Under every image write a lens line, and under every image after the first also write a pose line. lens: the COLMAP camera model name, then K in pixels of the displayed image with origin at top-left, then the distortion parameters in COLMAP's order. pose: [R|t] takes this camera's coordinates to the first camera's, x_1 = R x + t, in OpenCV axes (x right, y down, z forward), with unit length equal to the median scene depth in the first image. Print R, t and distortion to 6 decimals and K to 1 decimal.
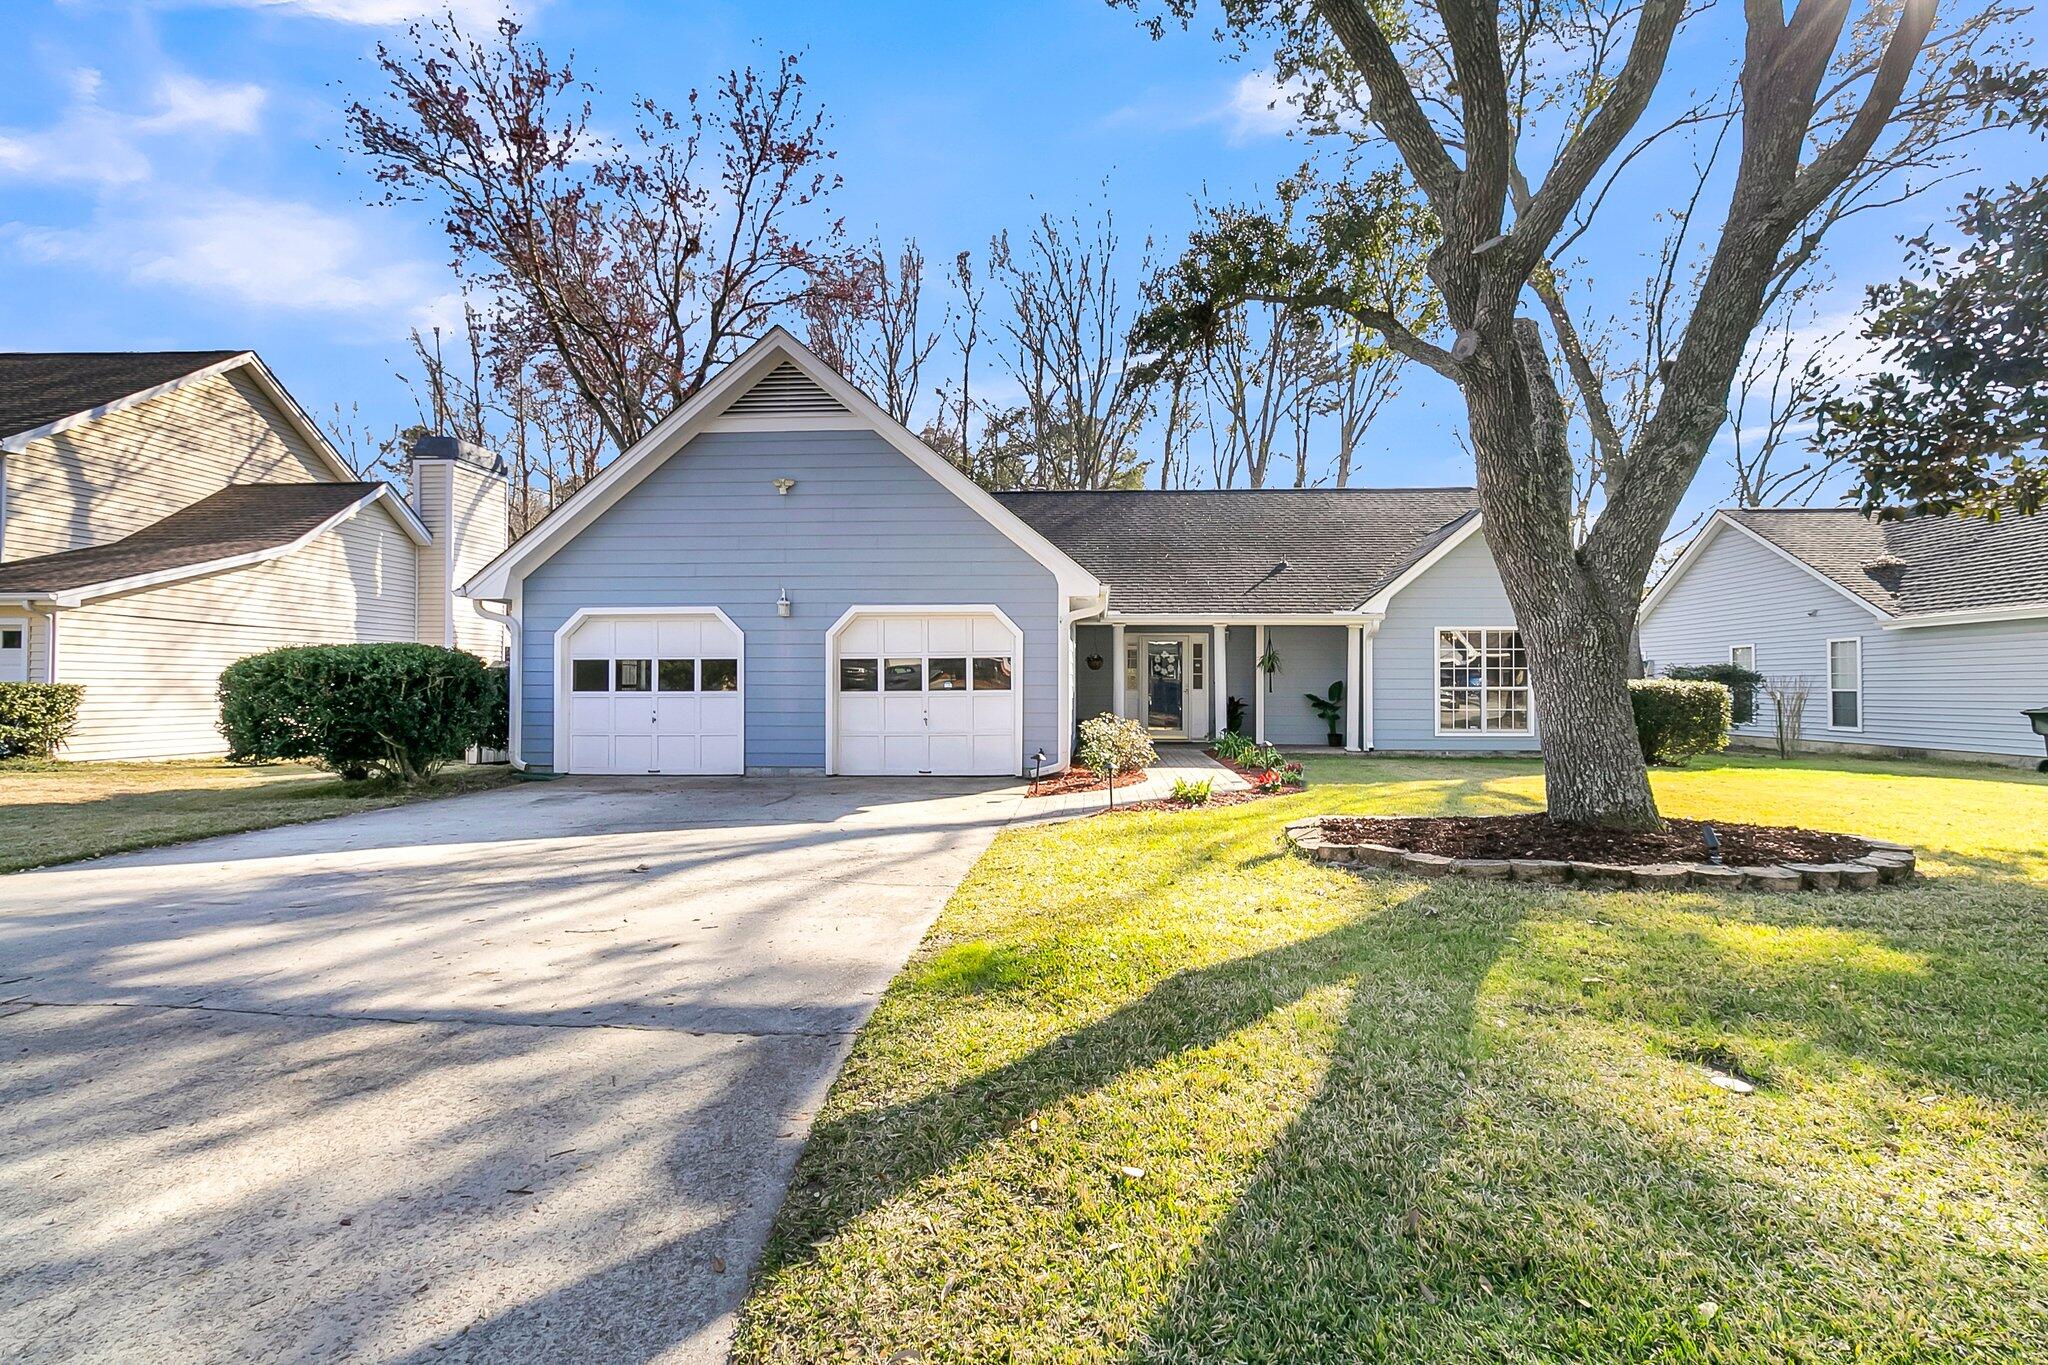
lens RADIAL K [[995.8, 0, 1033.2], [0, 995.8, 649.7], [0, 0, 1]] dist [-0.000305, -0.000119]
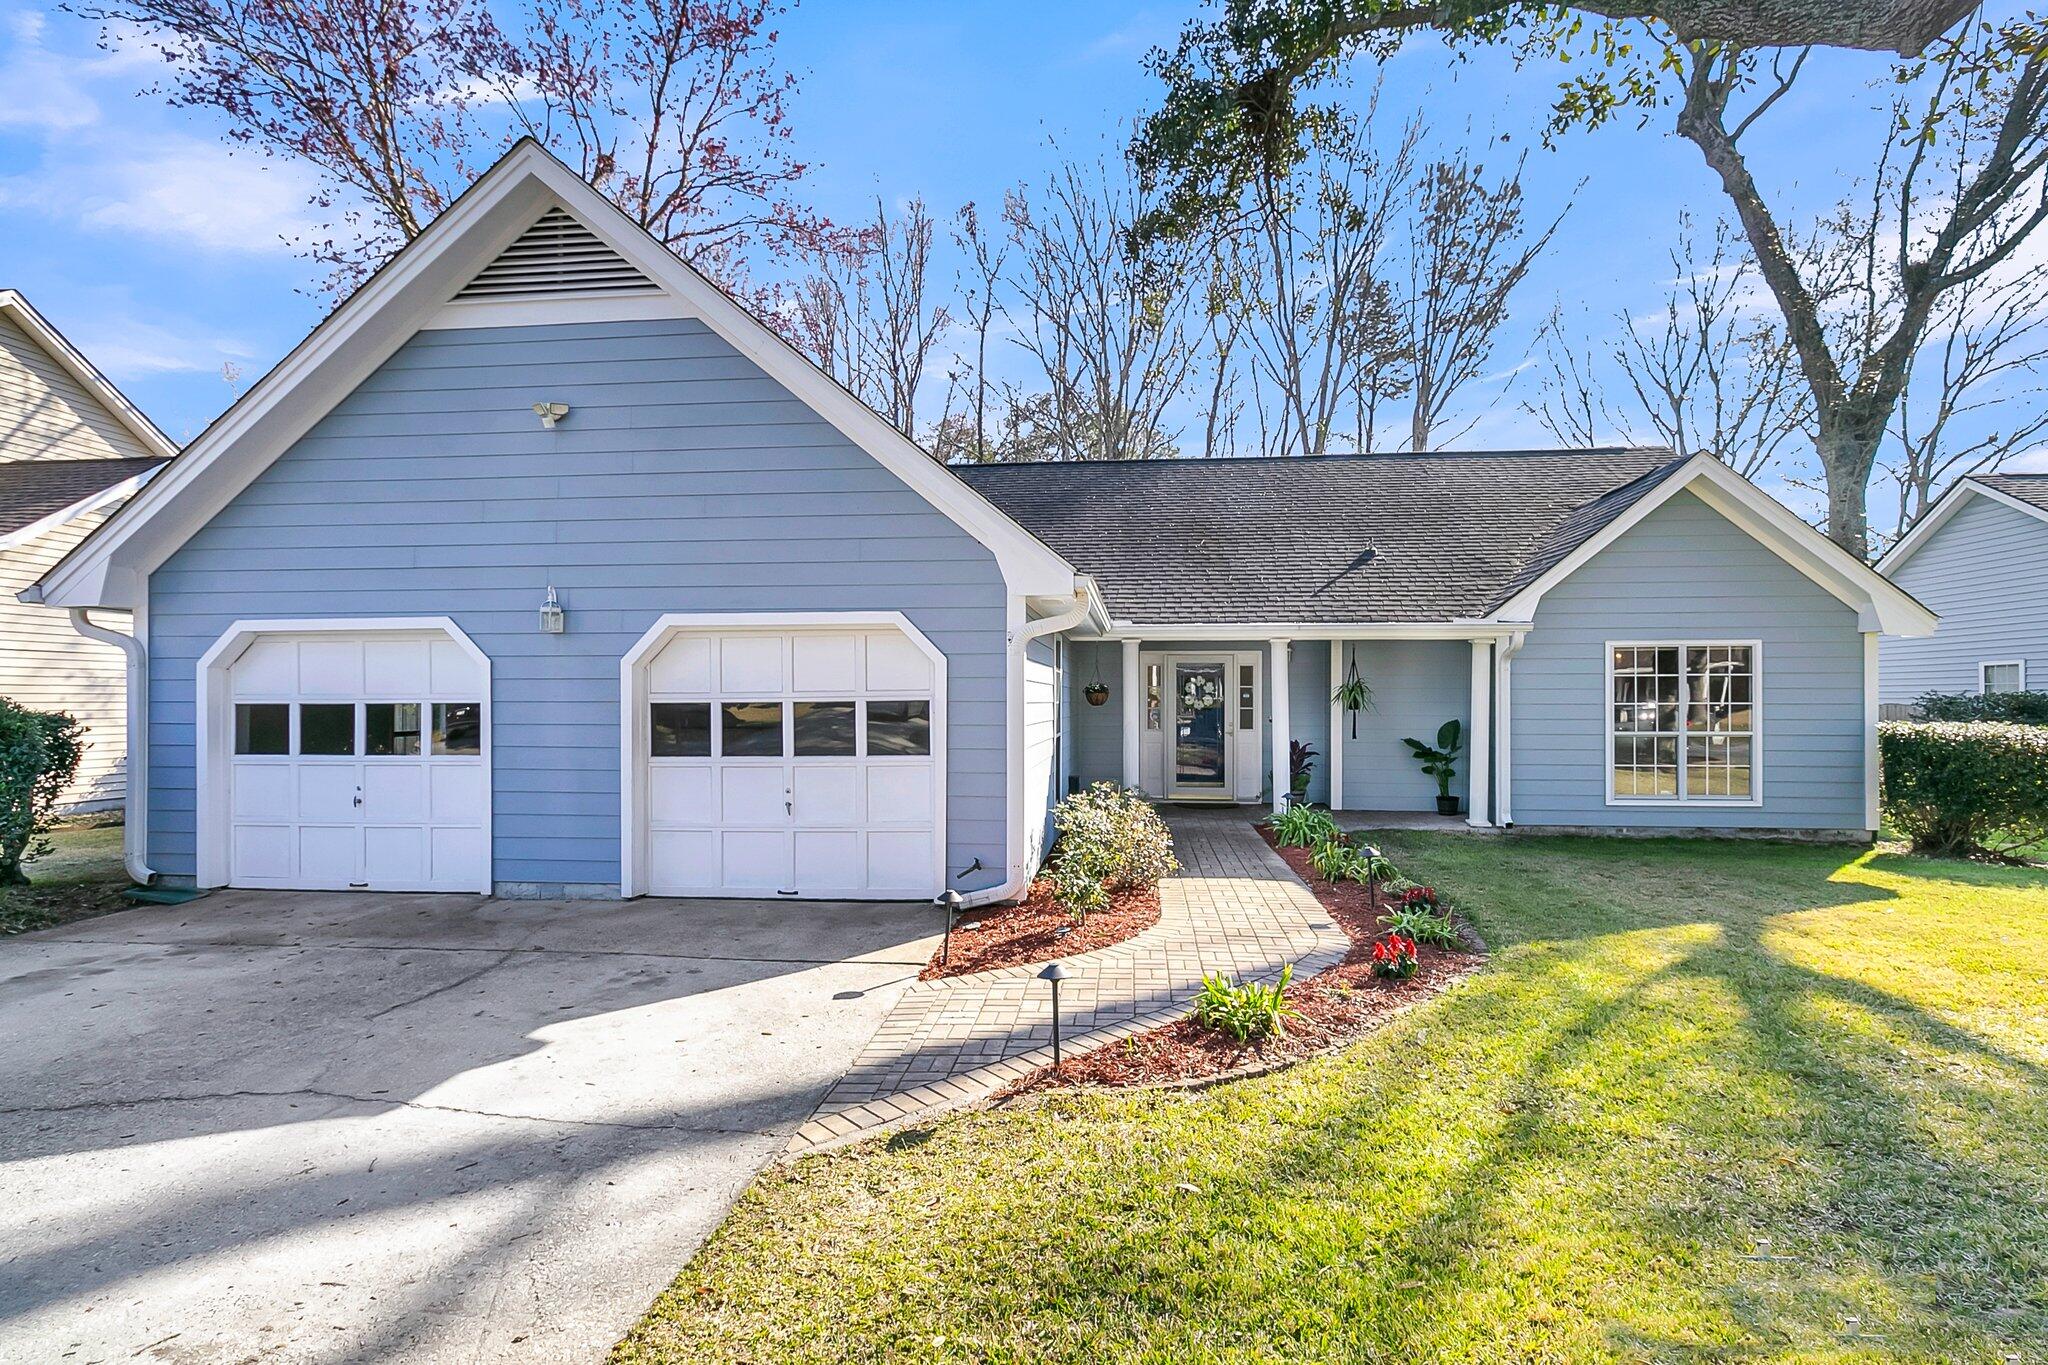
lens RADIAL K [[1009.8, 0, 1025.9], [0, 1009.8, 675.4], [0, 0, 1]] dist [0.015630, 0.000090]
pose [[0.998832, -0.003464, -0.048185, 0.047629], [0.004194, 0.999878, 0.015061, -0.011893], [0.048127, -0.015245, 0.998725, 0.302338]]
